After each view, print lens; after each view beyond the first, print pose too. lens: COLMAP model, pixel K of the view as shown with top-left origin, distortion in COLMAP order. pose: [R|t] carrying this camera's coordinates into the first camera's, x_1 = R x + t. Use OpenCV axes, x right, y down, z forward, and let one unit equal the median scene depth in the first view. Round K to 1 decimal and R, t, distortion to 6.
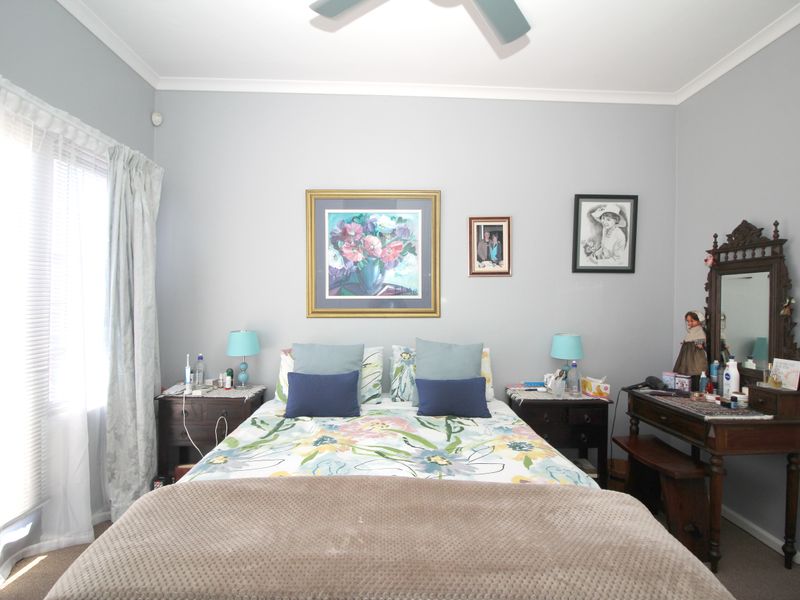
lens RADIAL K [[416.4, 0, 404.8], [0, 416.4, 299.1], [0, 0, 1]] dist [0.004452, -0.017154]
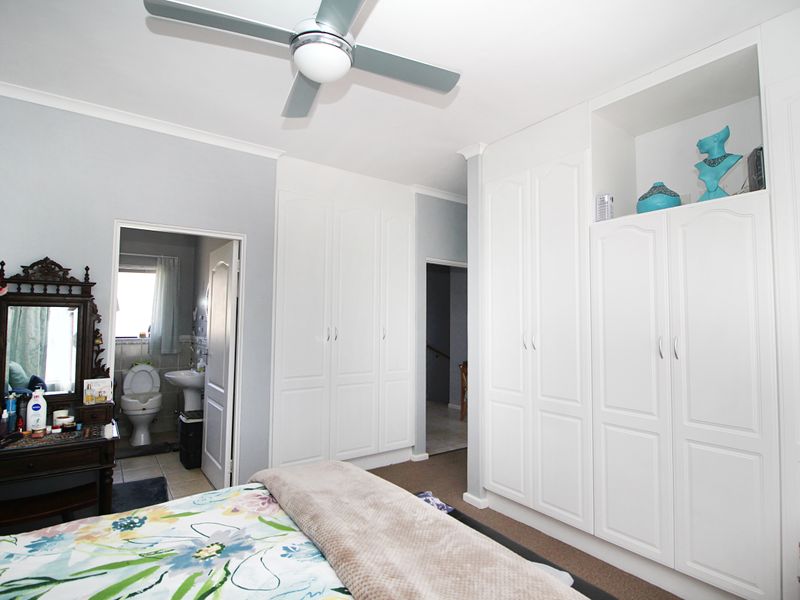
lens RADIAL K [[416.4, 0, 404.8], [0, 416.4, 299.1], [0, 0, 1]] dist [0.004452, -0.017154]
pose [[-0.572898, 0.029525, 0.819095, -0.642532], [-0.015427, 0.998786, -0.046792, -0.050886], [-0.819482, -0.039443, -0.571747, 0.938802]]
